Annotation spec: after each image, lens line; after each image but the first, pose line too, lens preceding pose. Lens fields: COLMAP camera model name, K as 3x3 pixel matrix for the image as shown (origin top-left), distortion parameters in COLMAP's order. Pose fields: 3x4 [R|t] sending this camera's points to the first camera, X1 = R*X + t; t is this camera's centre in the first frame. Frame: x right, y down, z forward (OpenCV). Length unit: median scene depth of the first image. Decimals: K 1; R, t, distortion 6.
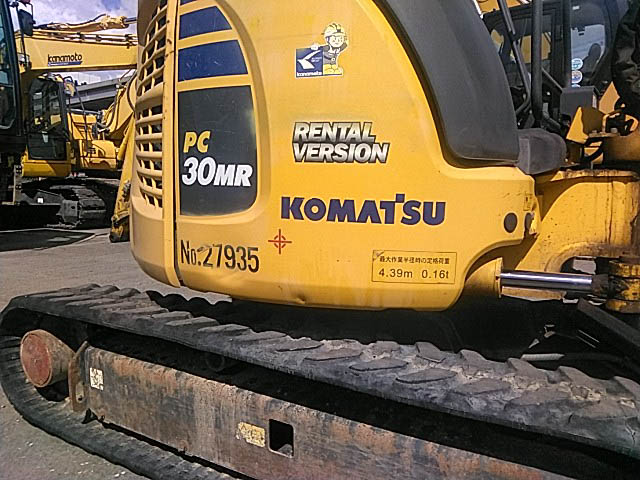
lens RADIAL K [[534.5, 0, 320.0], [0, 534.5, 240.0], [0, 0, 1]] dist [0.100153, -0.333449]
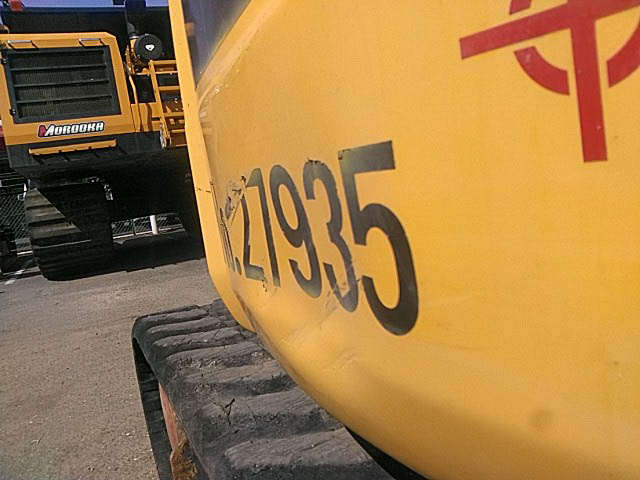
lens RADIAL K [[534.5, 0, 320.0], [0, 534.5, 240.0], [0, 0, 1]] dist [0.100153, -0.333449]
pose [[0.833612, -0.065127, -0.548498, -0.062769], [0.094160, 0.995245, 0.024932, 0.031289], [0.544266, -0.072430, 0.835780, 0.864459]]
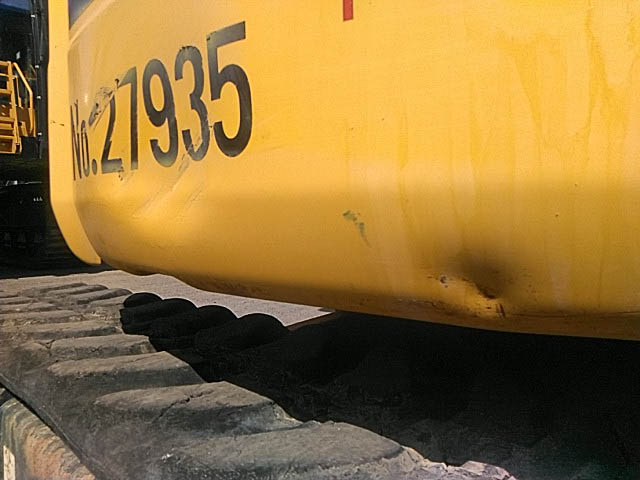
lens RADIAL K [[534.5, 0, 320.0], [0, 534.5, 240.0], [0, 0, 1]] dist [0.100153, -0.333449]
pose [[0.969879, -0.011612, -0.243309, -0.040777], [0.001229, 0.999084, -0.042780, 0.100708], [0.243583, 0.041192, 0.969005, 0.795826]]
